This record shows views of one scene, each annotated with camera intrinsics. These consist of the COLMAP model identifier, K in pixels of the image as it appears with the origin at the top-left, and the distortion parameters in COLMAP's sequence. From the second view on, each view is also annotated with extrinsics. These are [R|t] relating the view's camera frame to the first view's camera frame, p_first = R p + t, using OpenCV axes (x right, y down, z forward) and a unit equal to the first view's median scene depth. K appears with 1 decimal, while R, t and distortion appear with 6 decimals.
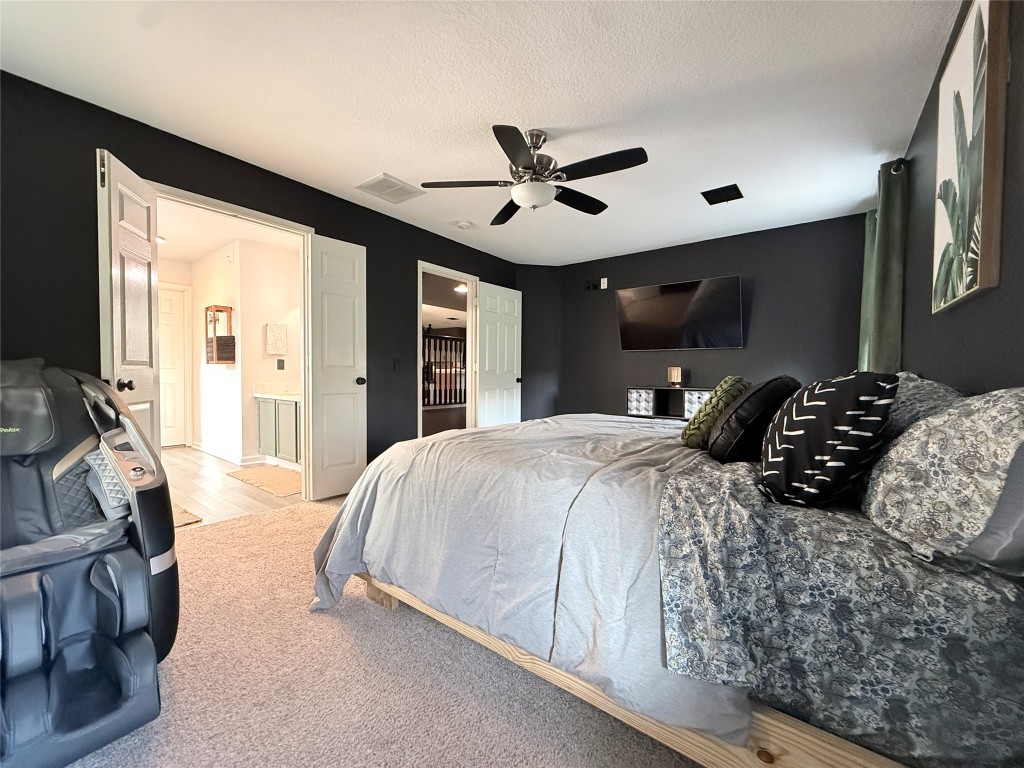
lens RADIAL K [[408.0, 0, 508.7], [0, 408.0, 382.2], [0, 0, 1]] dist [-0.001654, 0.000426]
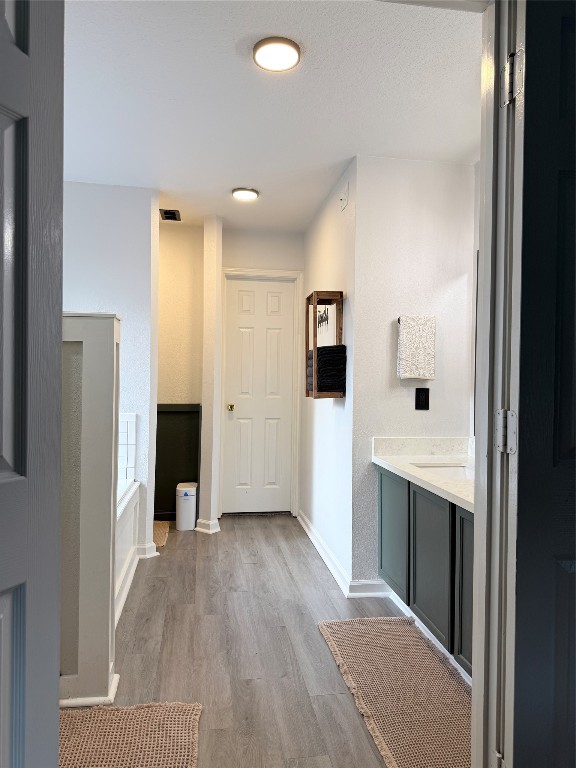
lens RADIAL K [[544.7, 0, 288.0], [0, 544.7, 384.0], [0, 0, 1]] dist [0.033752, -0.004439]
pose [[0.731137, 0.010876, -0.682144, -0.261064], [-0.021011, 0.999758, -0.006581, -0.062249], [0.681907, 0.019145, 0.731189, 0.466862]]
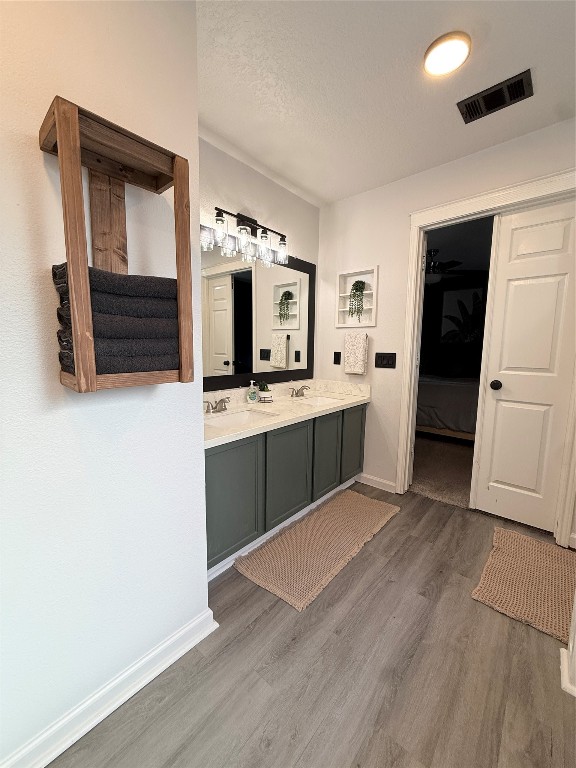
lens RADIAL K [[306.0, 0, 287.8], [0, 306.0, 379.8], [0, 0, 1]] dist [-0.001654, 0.000426]
pose [[0.057344, -0.125944, 0.990379, -0.940900], [0.014620, 0.992011, 0.125305, -0.076817], [-0.998247, 0.007294, 0.058728, 0.940831]]
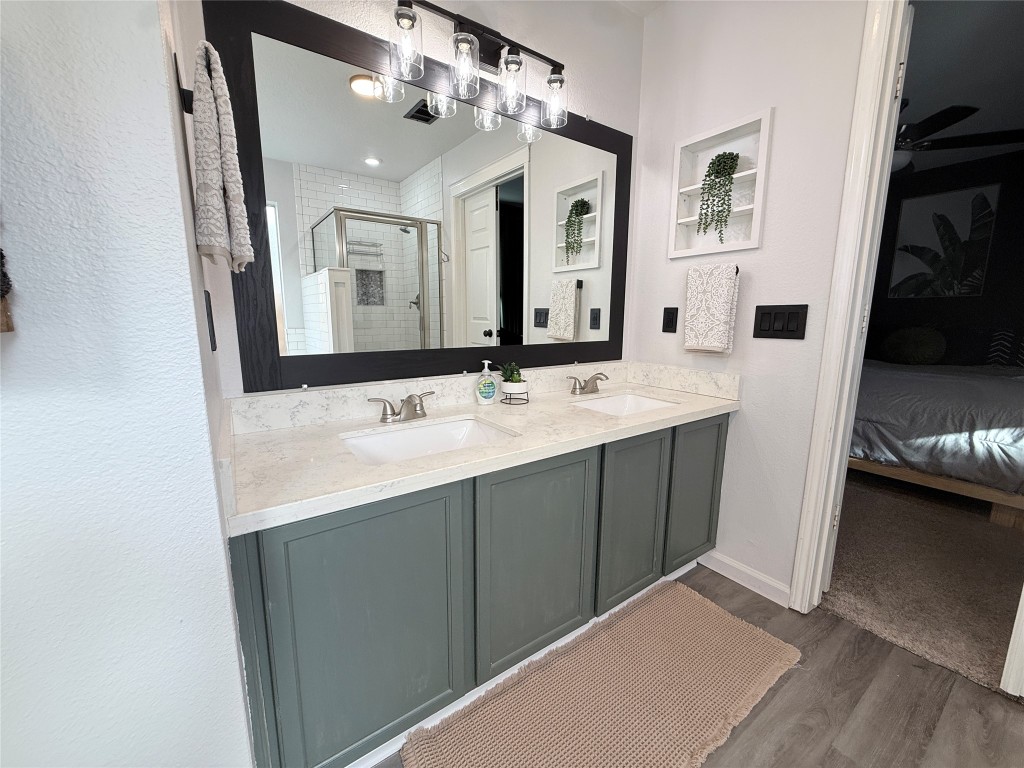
lens RADIAL K [[408.0, 0, 508.7], [0, 408.0, 382.2], [0, 0, 1]] dist [-0.001654, 0.000426]
pose [[0.300216, -0.167602, 0.939032, -0.754434], [0.024500, 0.985473, 0.168058, -0.050959], [-0.953557, -0.027447, 0.299961, 0.904819]]
